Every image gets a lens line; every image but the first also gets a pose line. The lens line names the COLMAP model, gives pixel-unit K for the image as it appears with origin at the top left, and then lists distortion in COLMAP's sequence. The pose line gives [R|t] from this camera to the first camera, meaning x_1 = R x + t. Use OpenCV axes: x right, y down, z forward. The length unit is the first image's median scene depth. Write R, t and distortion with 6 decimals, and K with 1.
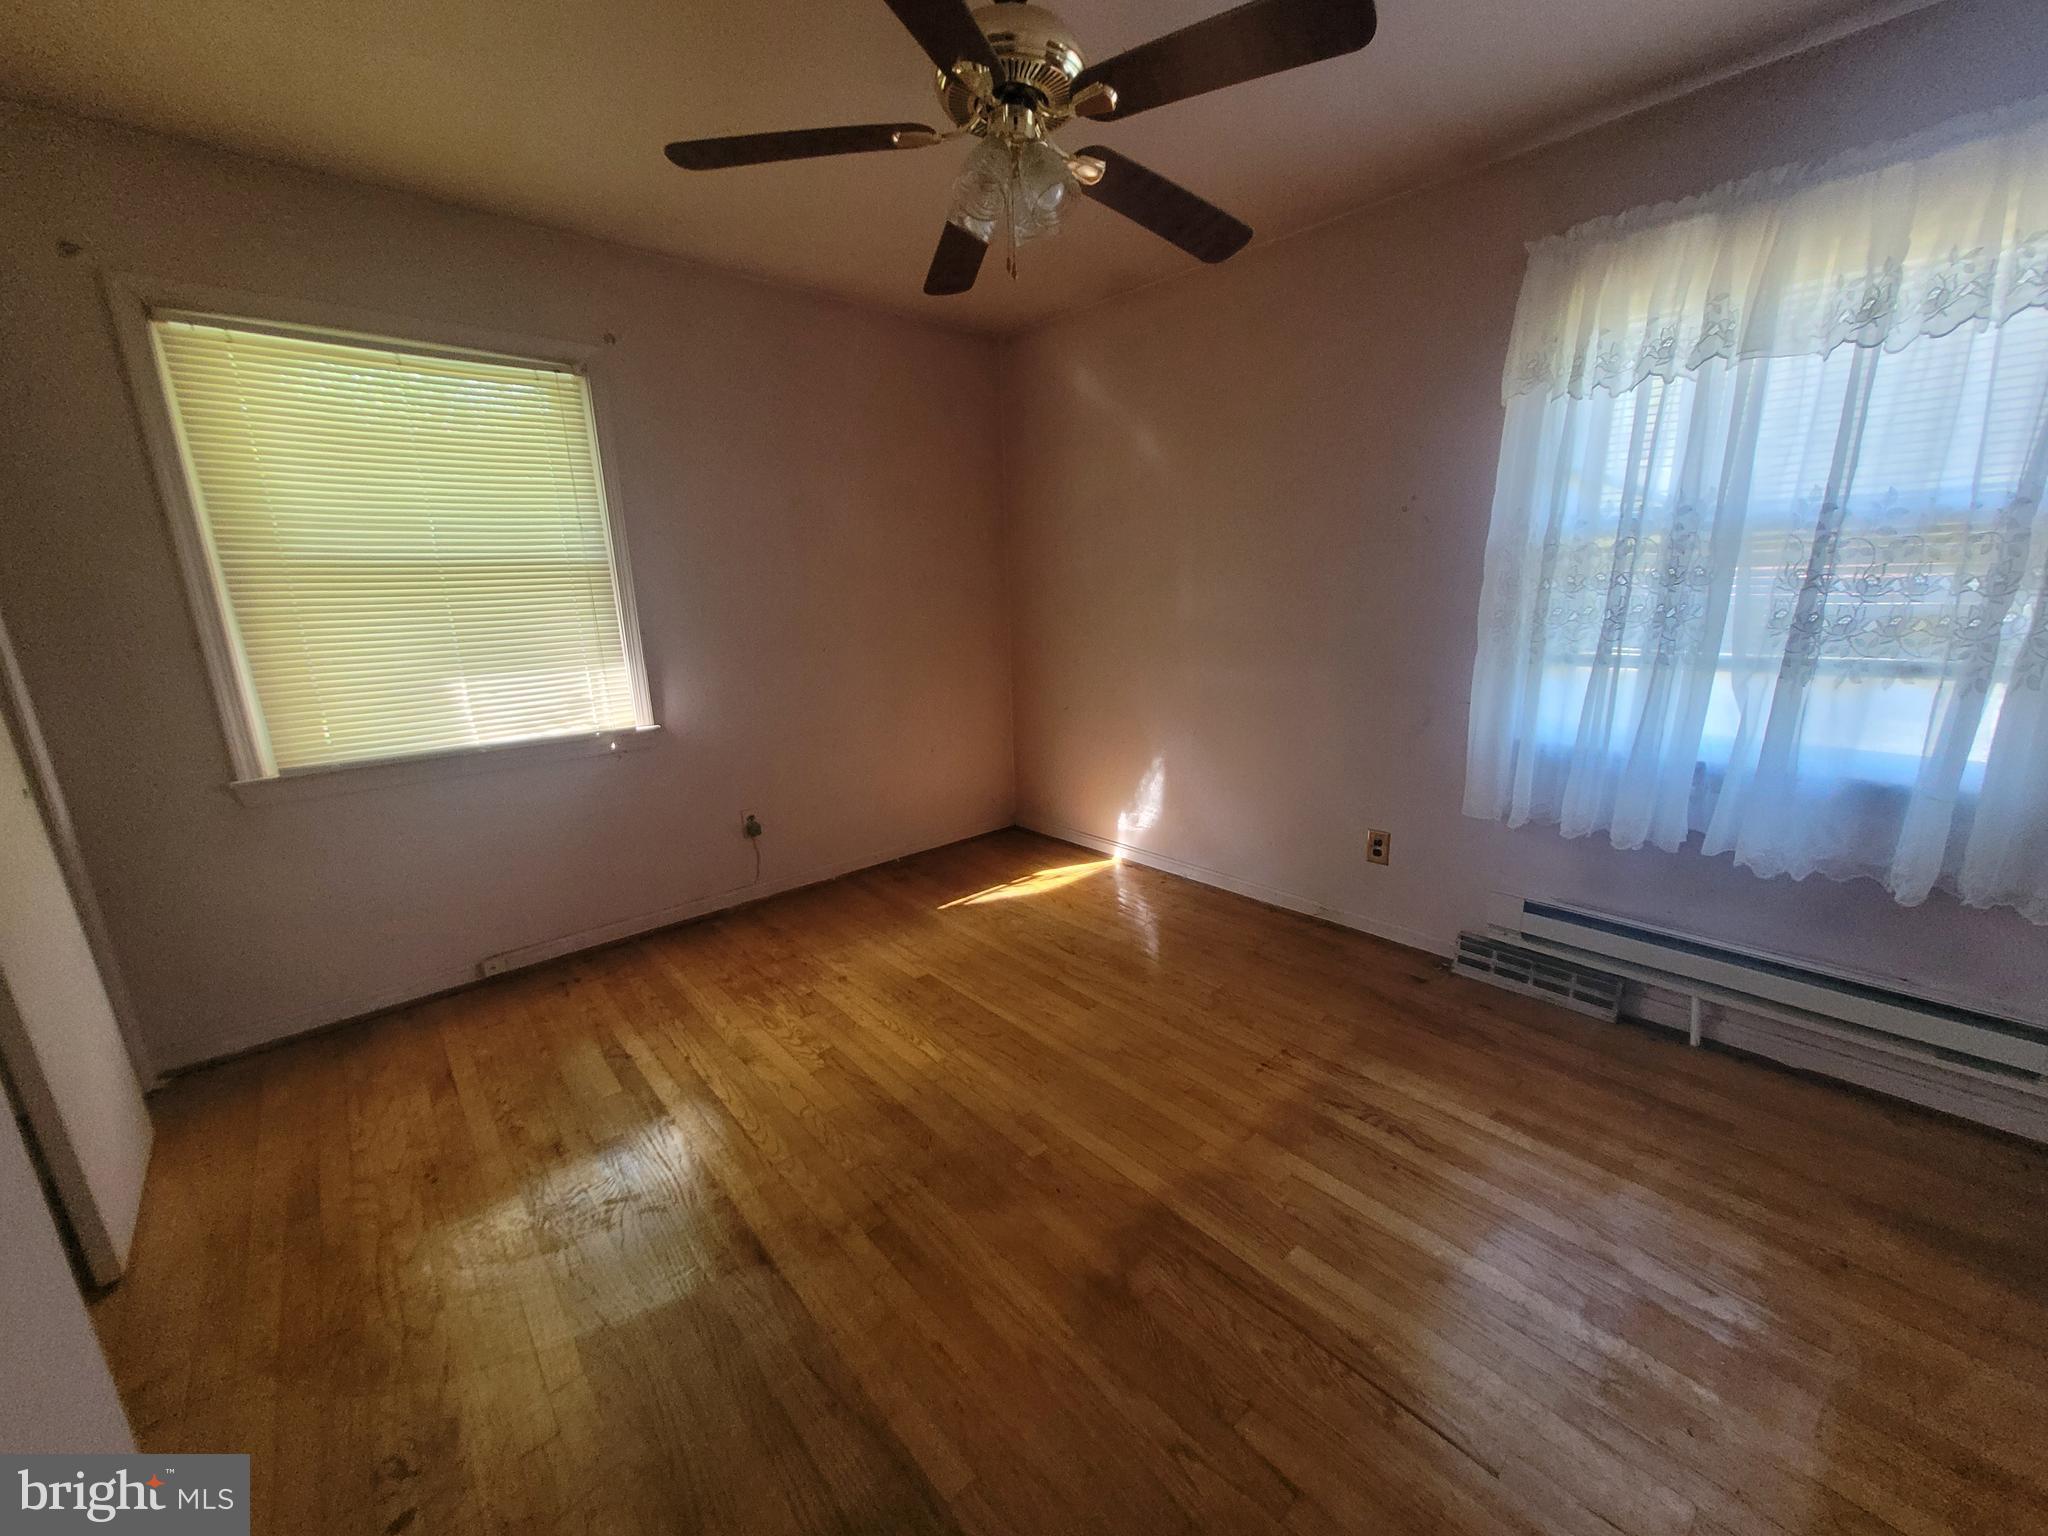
lens RADIAL K [[796.8, 0, 1029.5], [0, 796.8, 773.3], [0, 0, 1]] dist [0.007080, -0.000842]
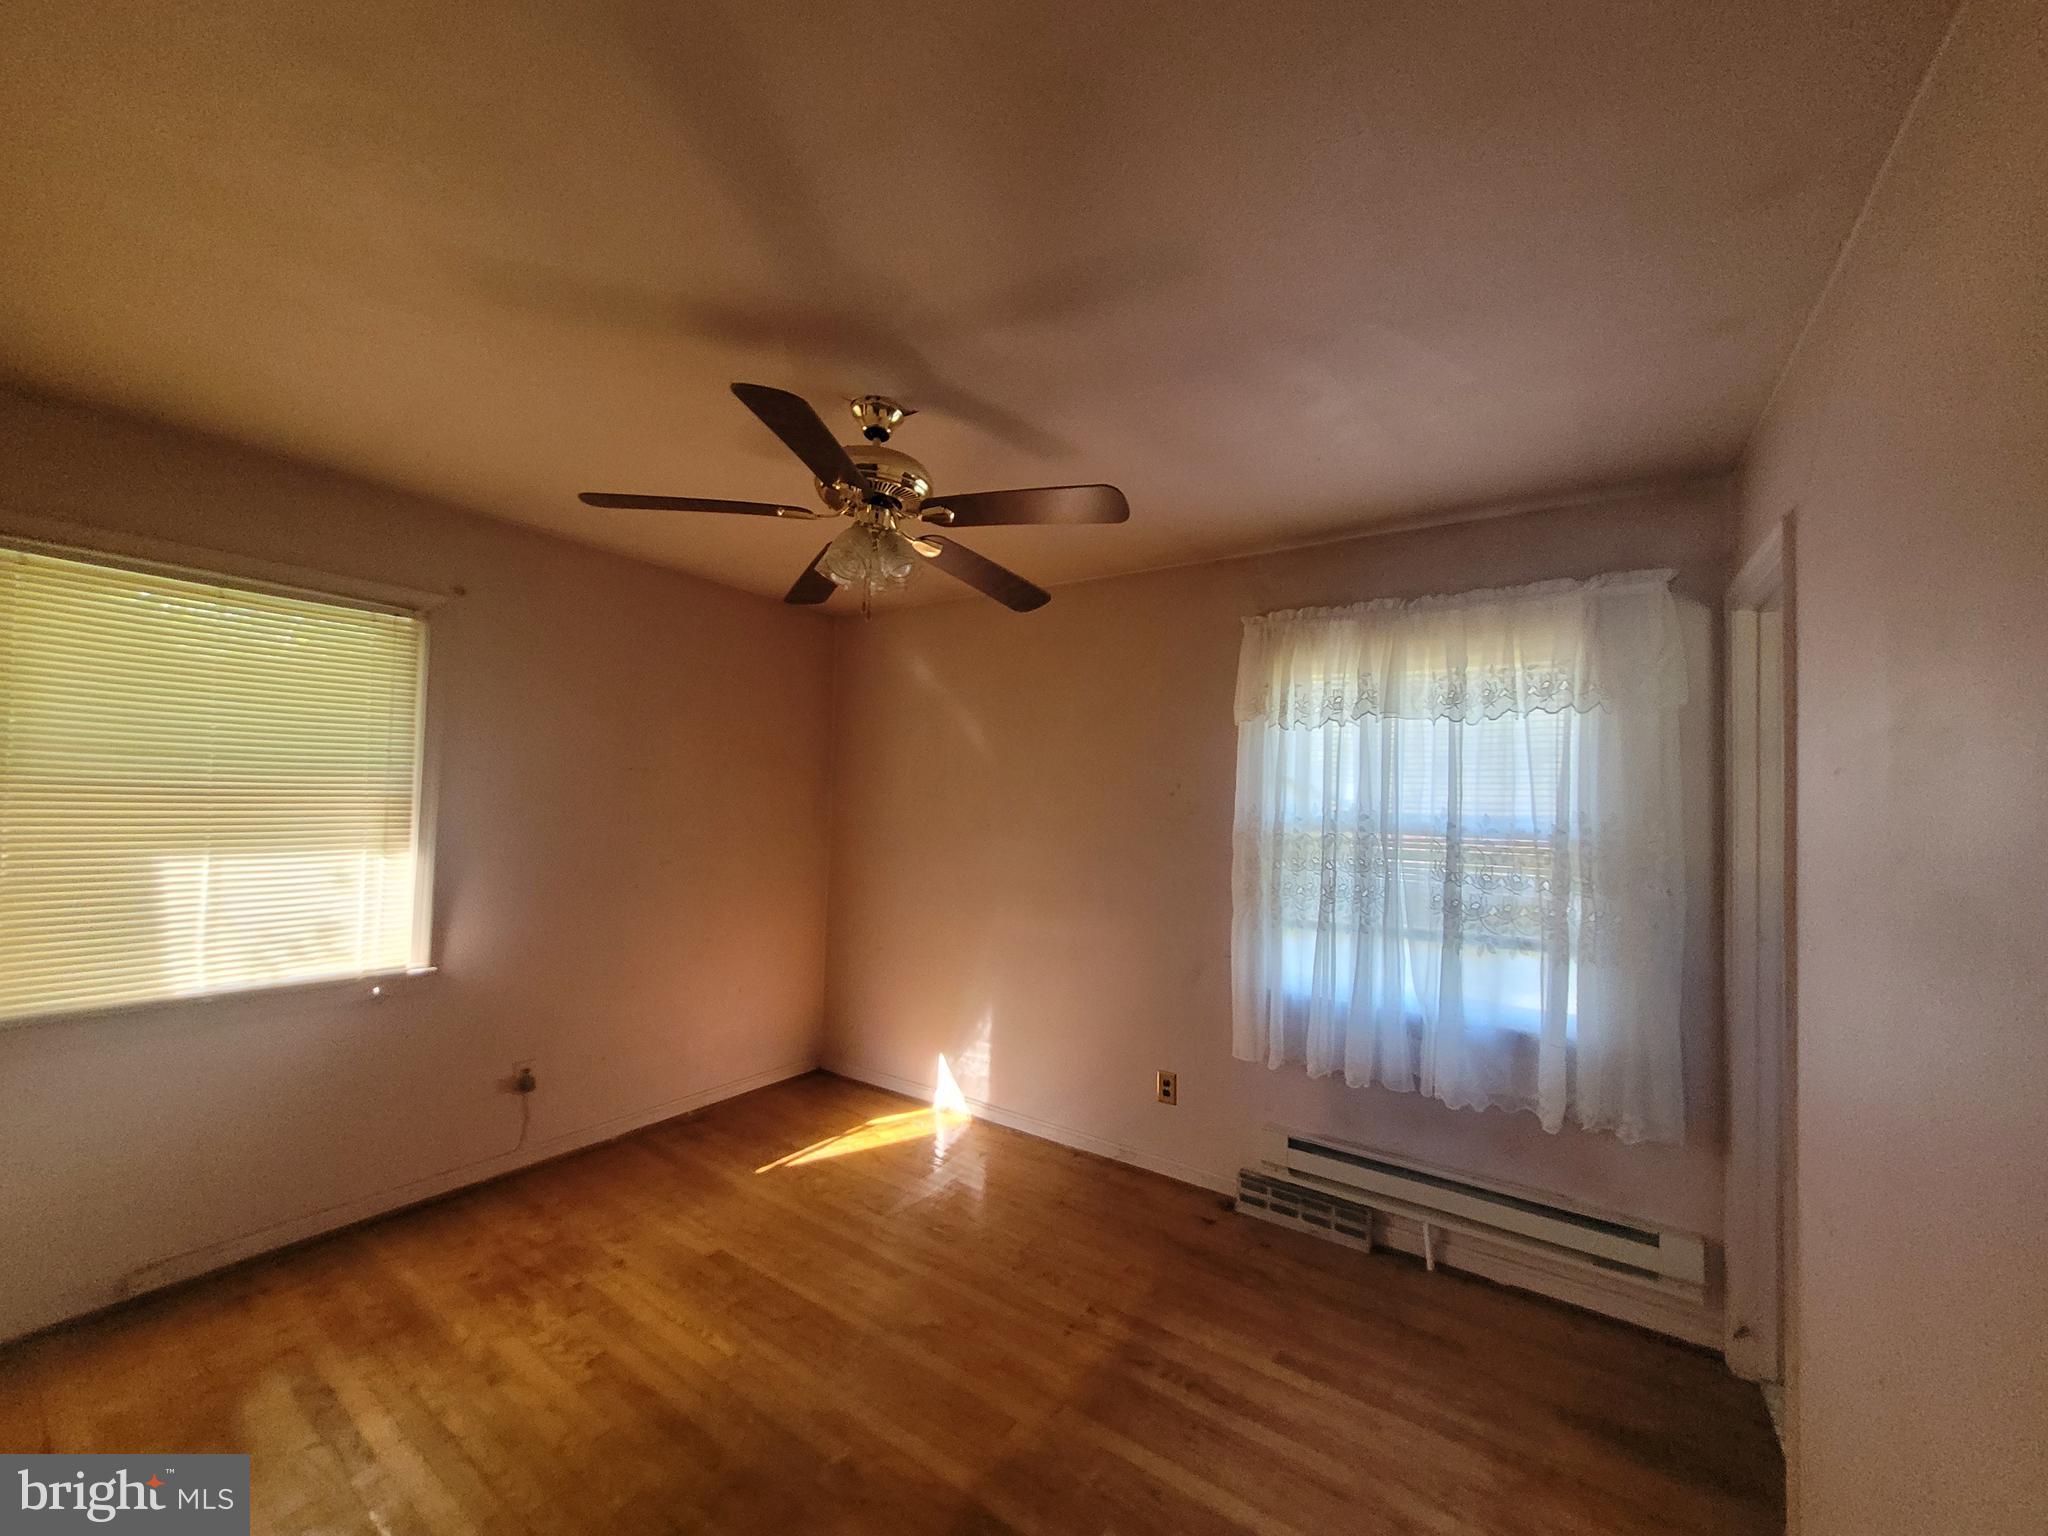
lens RADIAL K [[796.8, 0, 1021.1], [0, 796.8, 772.9], [0, 0, 1]] dist [0.007080, -0.000842]
pose [[0.972592, 0.059953, 0.224657, -0.040003], [0.003147, 0.962704, -0.270537, -0.037746], [-0.232497, 0.263829, 0.936130, -0.124745]]
